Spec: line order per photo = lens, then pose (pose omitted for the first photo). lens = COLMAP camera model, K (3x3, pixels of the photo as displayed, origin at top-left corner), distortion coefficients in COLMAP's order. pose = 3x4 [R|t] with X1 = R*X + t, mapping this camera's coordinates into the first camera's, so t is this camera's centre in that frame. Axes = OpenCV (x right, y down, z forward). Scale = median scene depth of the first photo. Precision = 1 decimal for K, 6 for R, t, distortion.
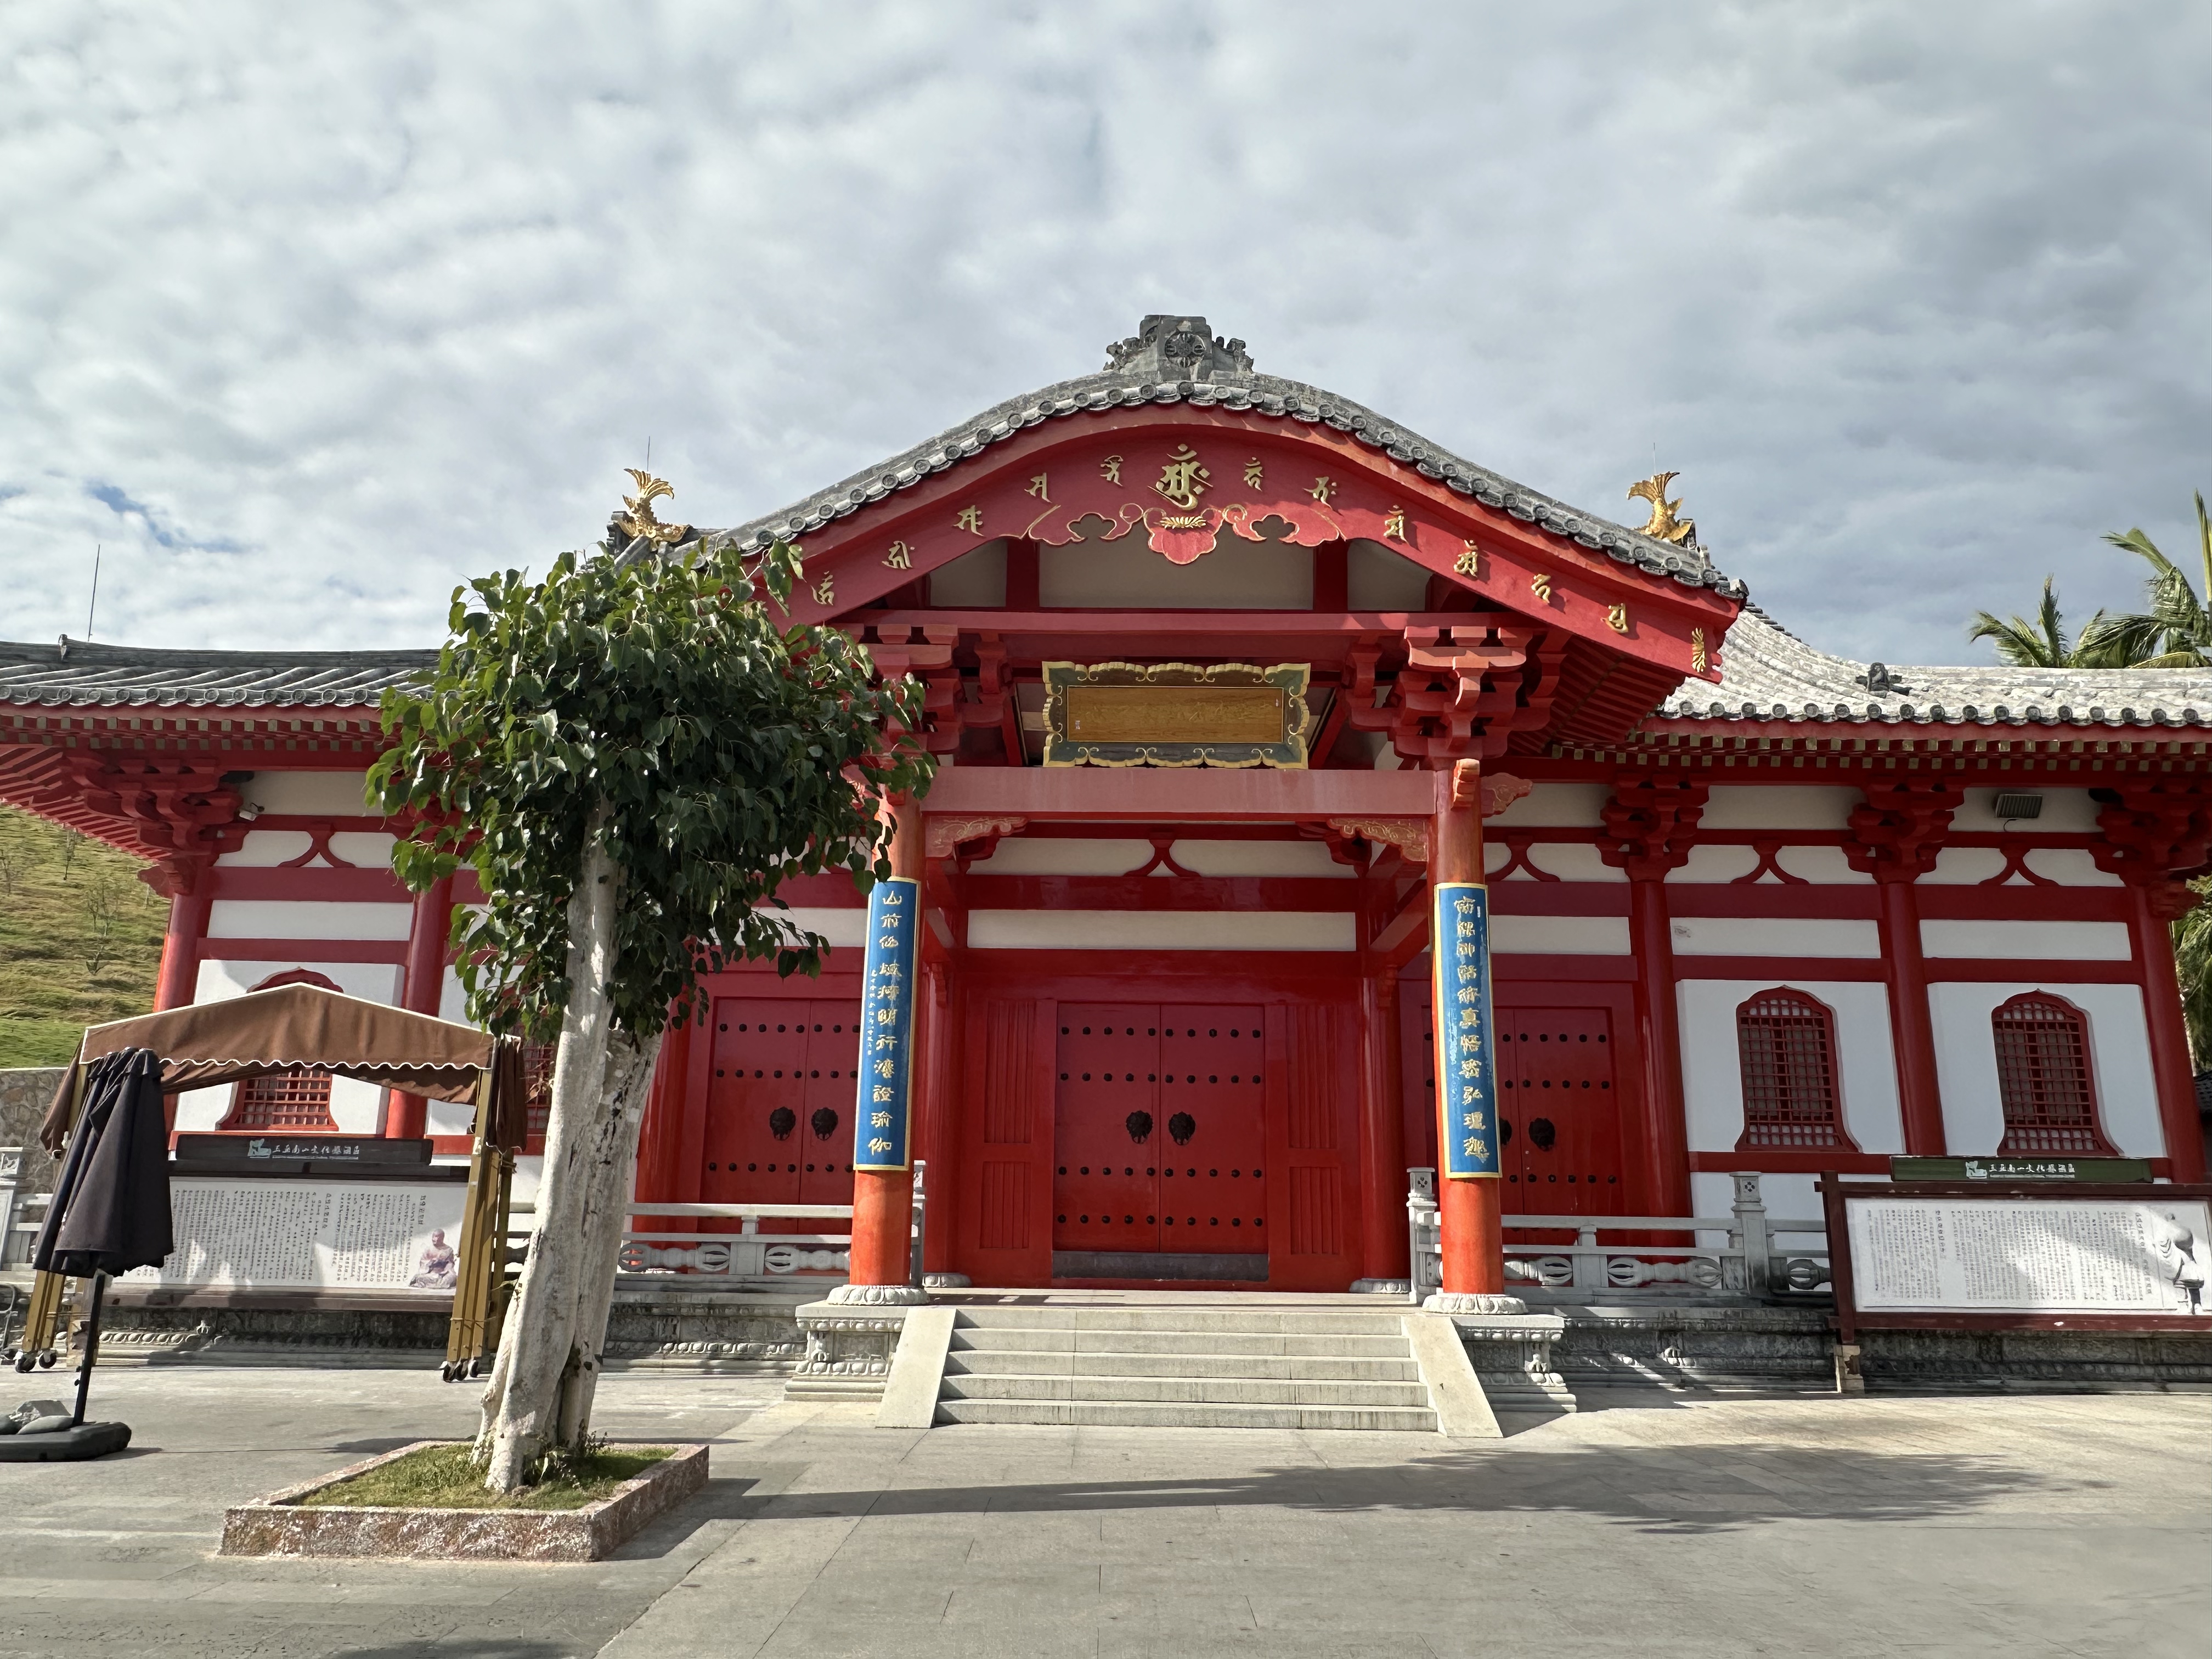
lens RADIAL K [[1539.9, 0, 1106.0], [0, 1539.9, 829.5], [0, 0, 1]] dist [-0.013864, -0.001570]
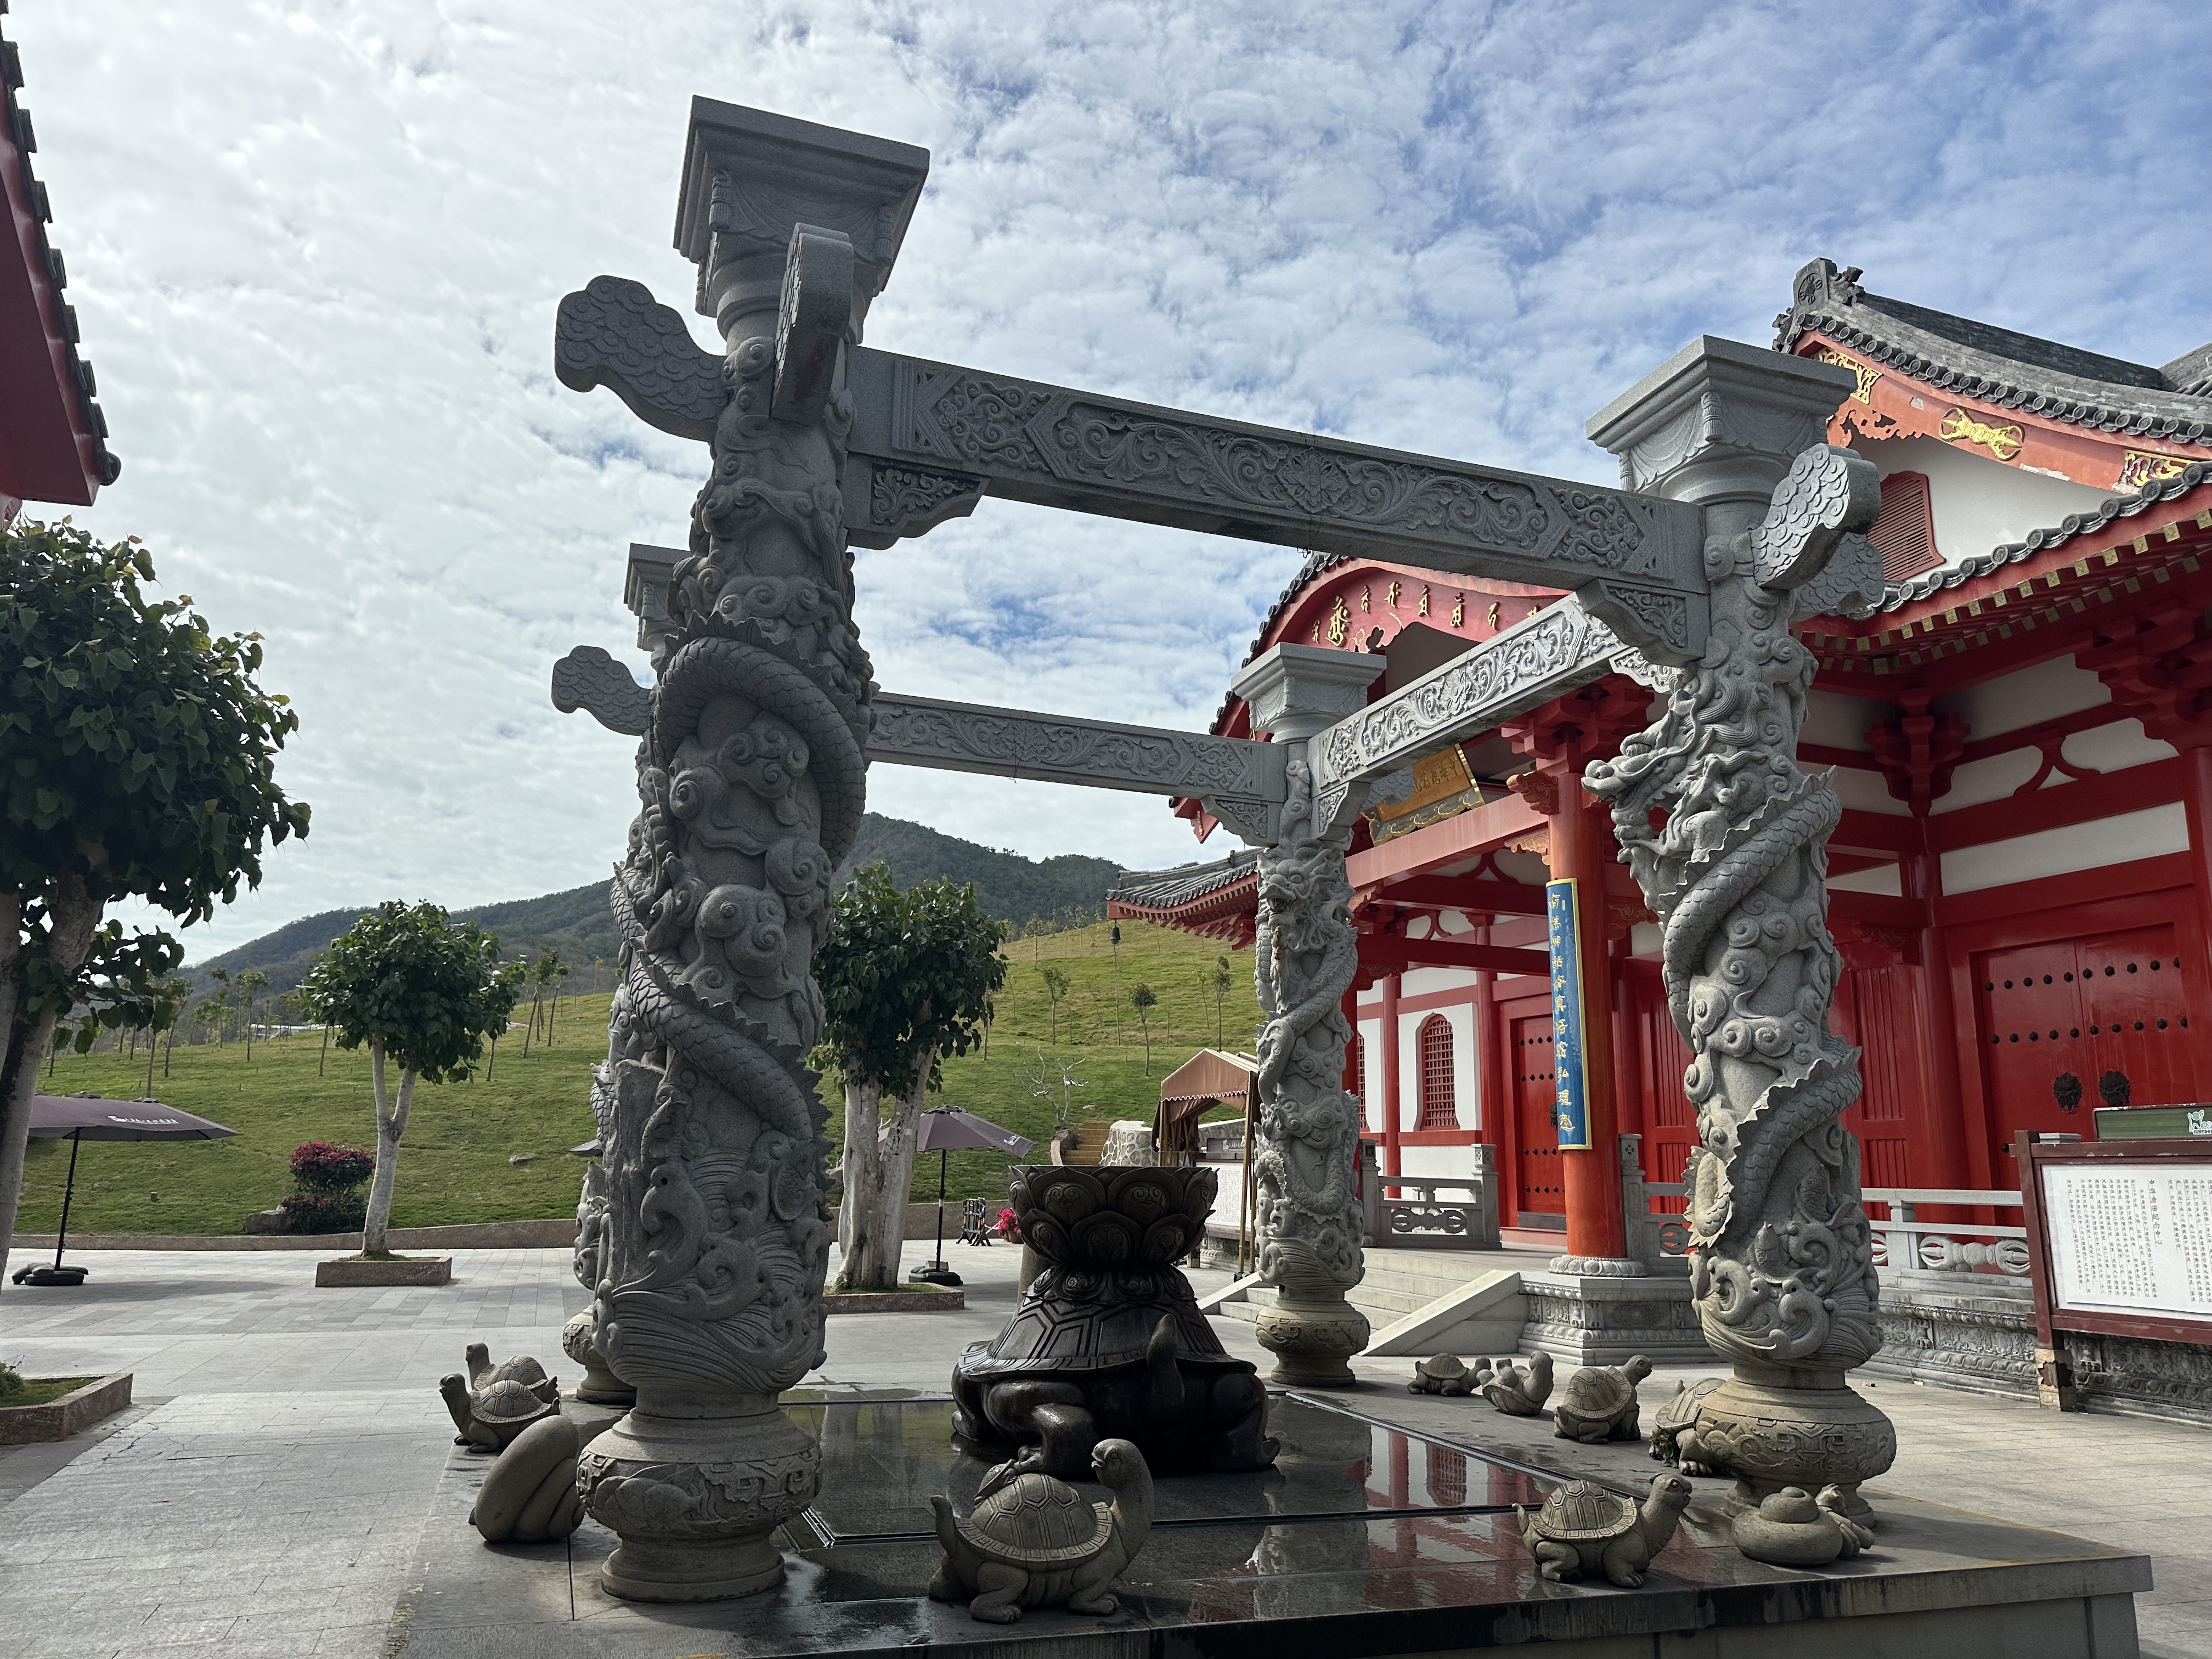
lens RADIAL K [[1530.3, 0, 1106.0], [0, 1530.3, 829.5], [0, 0, 1]] dist [0.006170, -0.028977]
pose [[0.355608, -0.212180, -0.910232, 1.021841], [0.213563, 0.966572, -0.141879, 0.078264], [0.909909, -0.143938, 0.389035, 0.267106]]
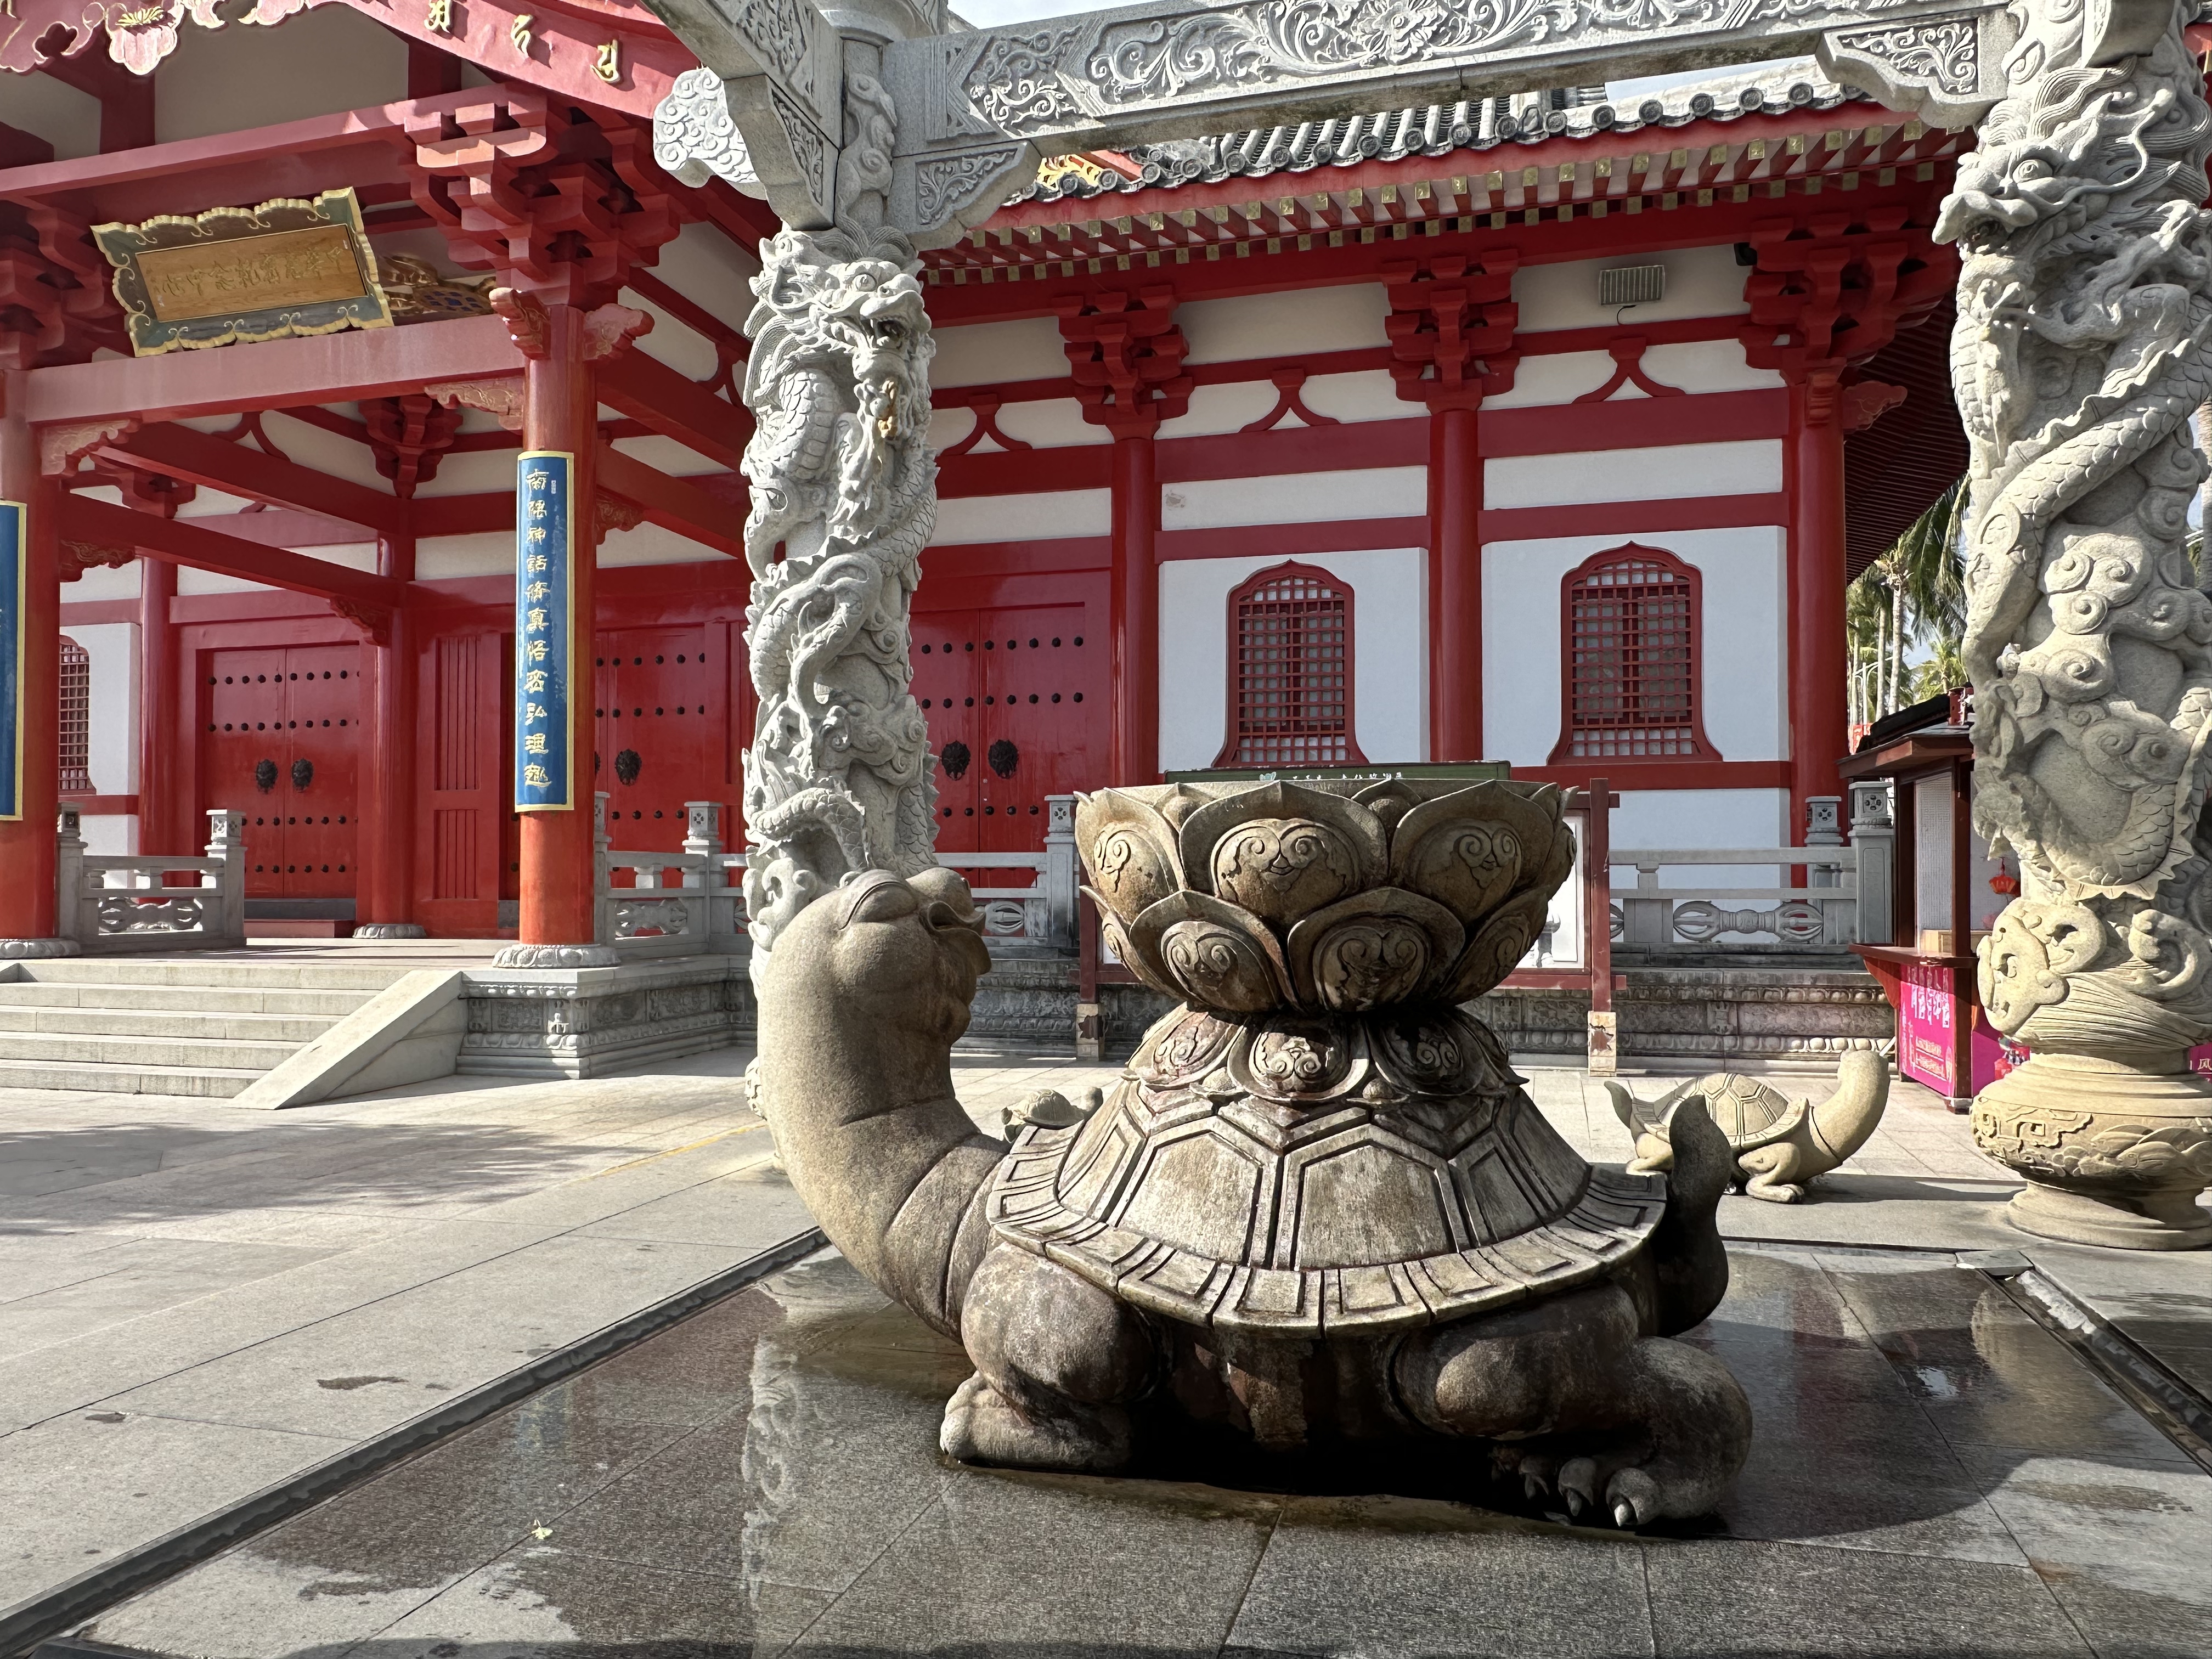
lens RADIAL K [[1565.9, 0, 1100.0], [0, 1565.9, 841.2], [0, 0, 1]] dist [-0.003730, 0.000385]
pose [[0.967207, -0.024733, -0.252781, 0.655226], [0.081172, 0.973153, 0.215369, 0.073717], [0.240668, -0.228826, 0.943249, 0.234122]]
